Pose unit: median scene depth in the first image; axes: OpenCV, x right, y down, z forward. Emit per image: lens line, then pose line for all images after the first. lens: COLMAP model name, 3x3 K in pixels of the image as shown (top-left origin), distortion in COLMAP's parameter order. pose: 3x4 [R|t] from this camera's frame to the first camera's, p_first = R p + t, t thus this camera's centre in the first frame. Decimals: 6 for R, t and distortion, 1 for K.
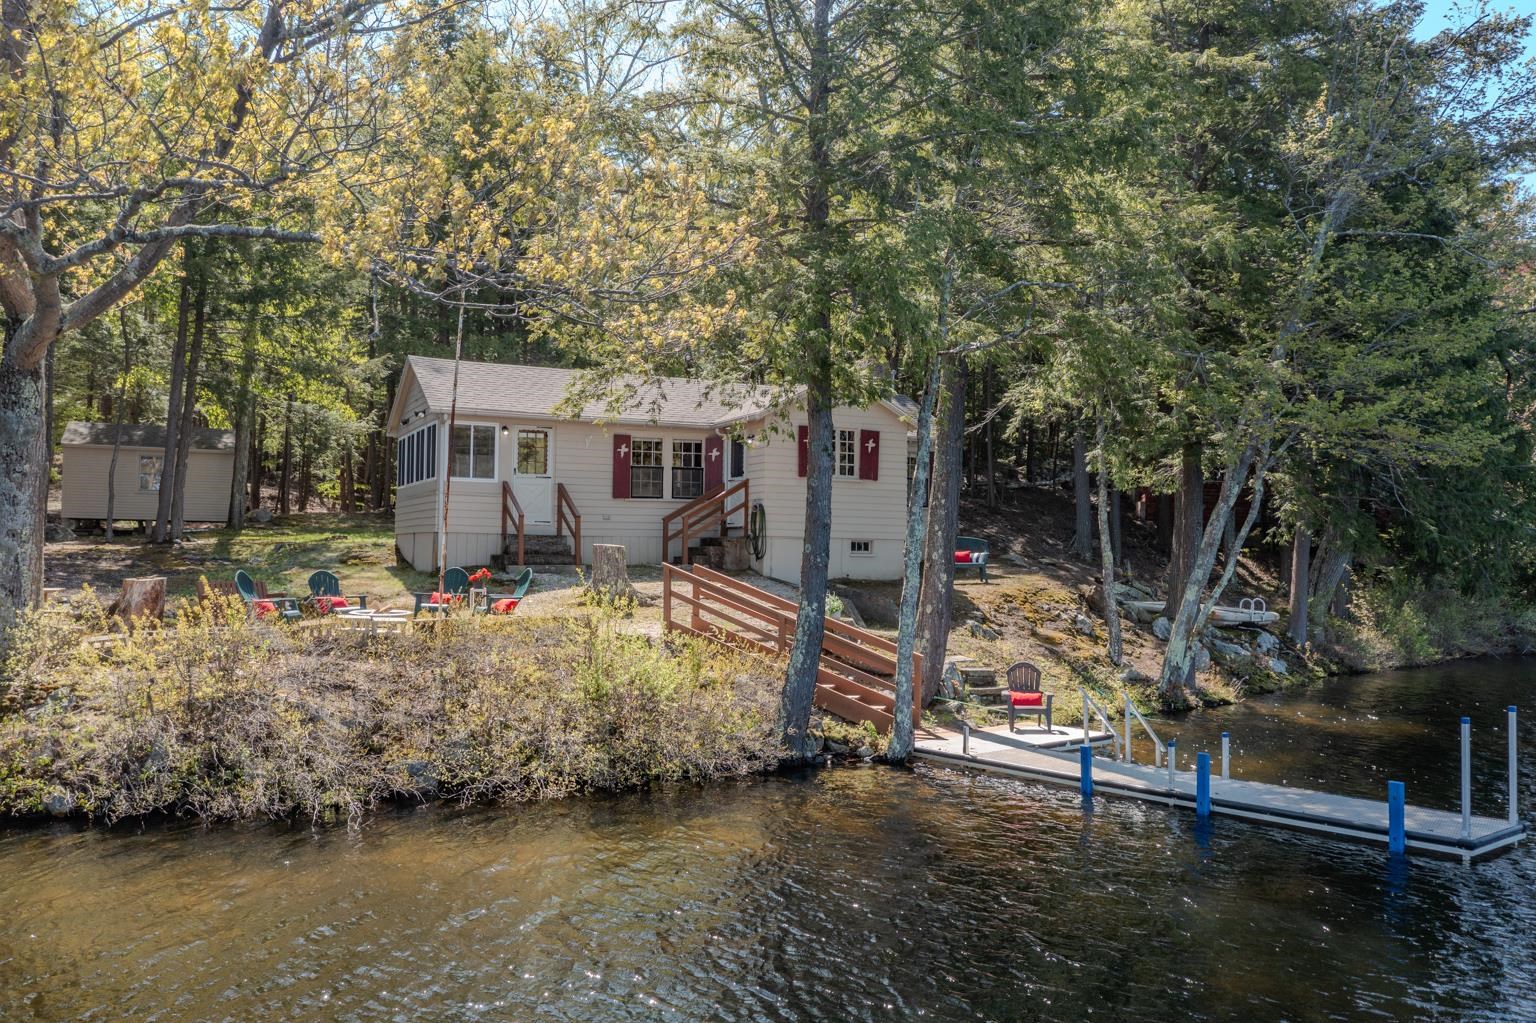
lens RADIAL K [[1229.1, 0, 768.0], [0, 1229.1, 511.5], [0, 0, 1]] dist [-0.012752, -0.001892]
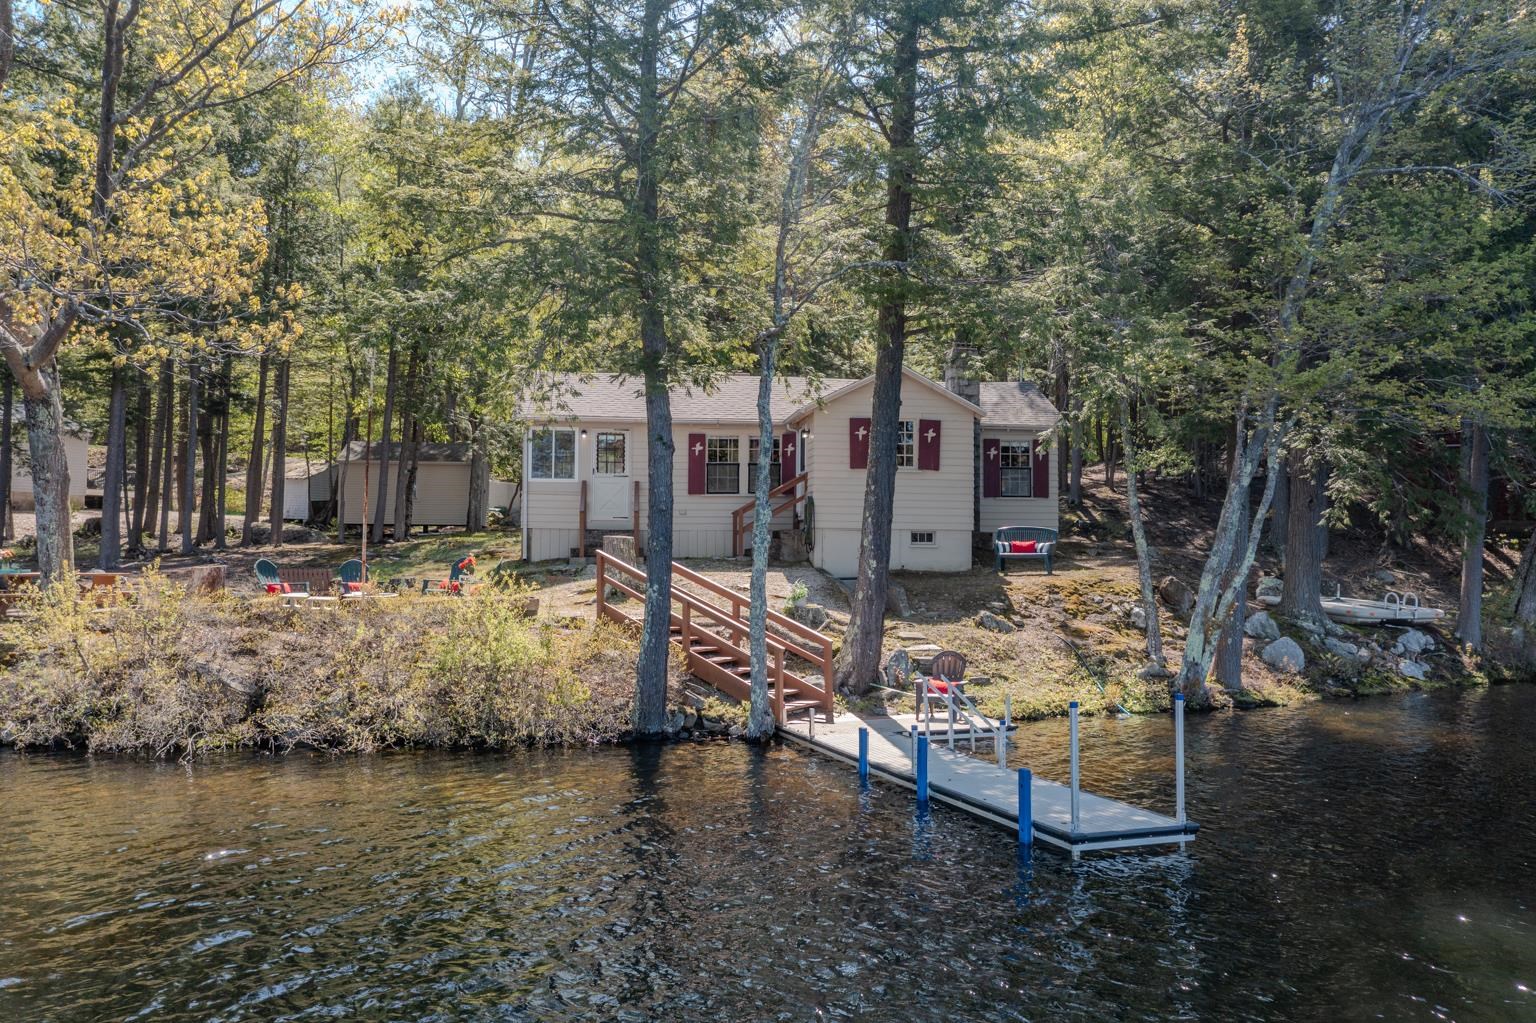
lens RADIAL K [[1241.7, 0, 768.0], [0, 1241.7, 511.5], [0, 0, 1]] dist [-0.016435, 0.002395]
pose [[0.945519, -0.017642, -0.325089, 0.291246], [0.016497, 0.999844, -0.006279, 0.012083], [0.325149, 0.000574, 0.945663, 0.014082]]
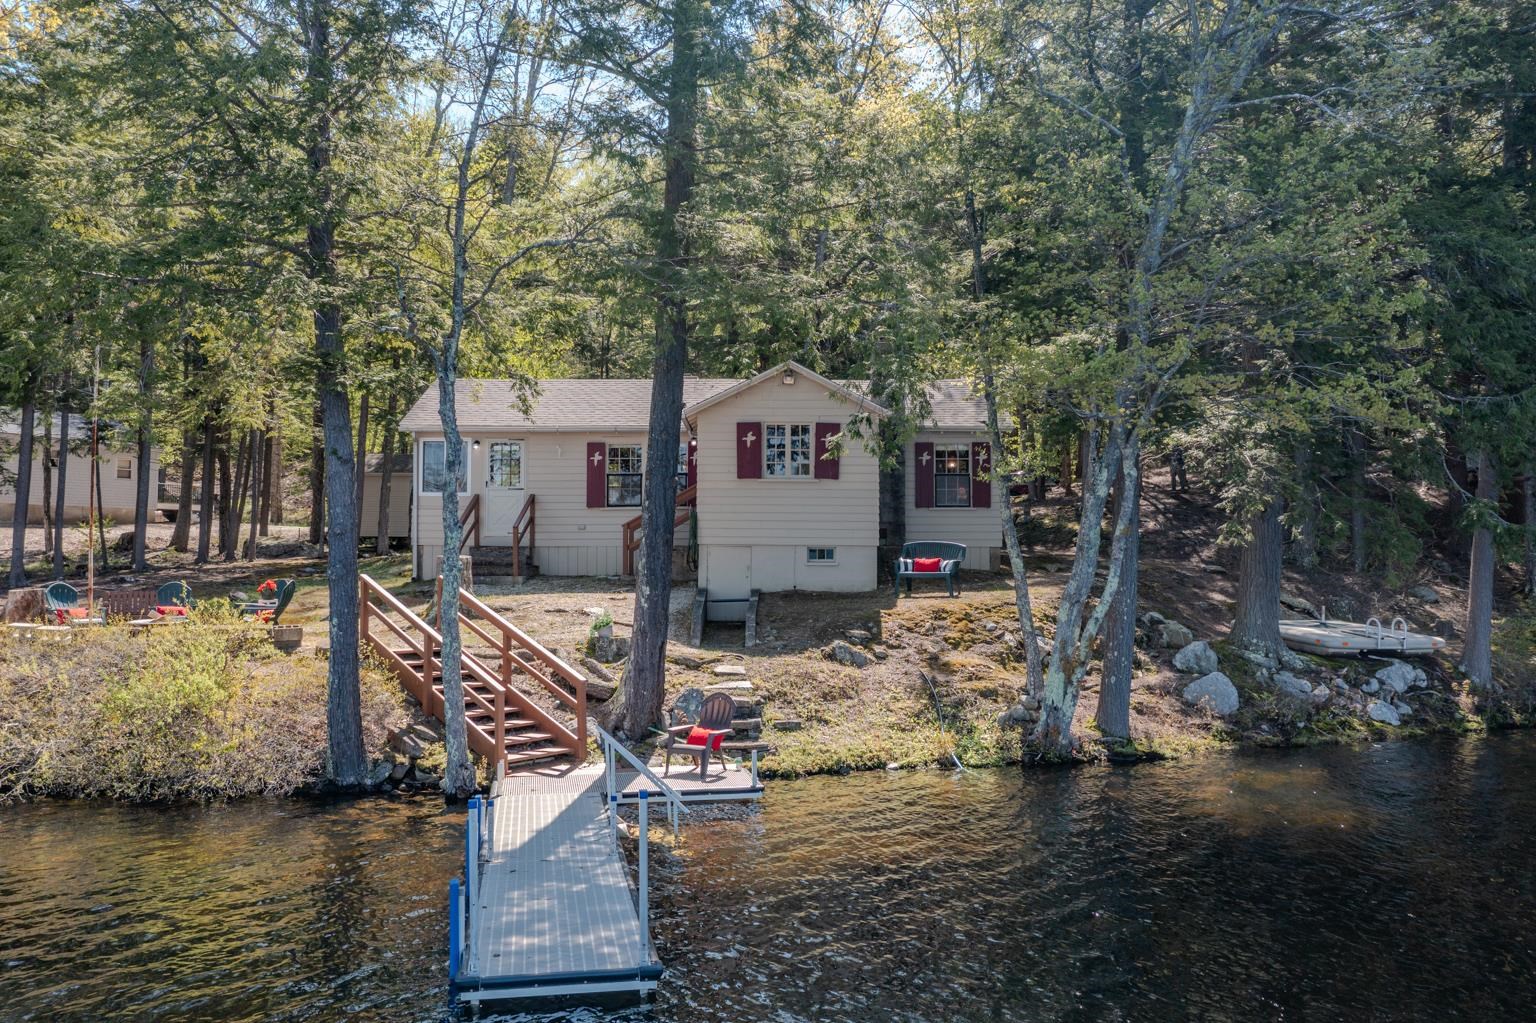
lens RADIAL K [[1229.1, 0, 768.0], [0, 1229.1, 511.5], [0, 0, 1]] dist [-0.012752, -0.001892]
pose [[0.888763, -0.026464, -0.457602, 0.461107], [0.023723, 0.999650, -0.011735, 0.007389], [0.457752, -0.000426, 0.889080, 0.198322]]
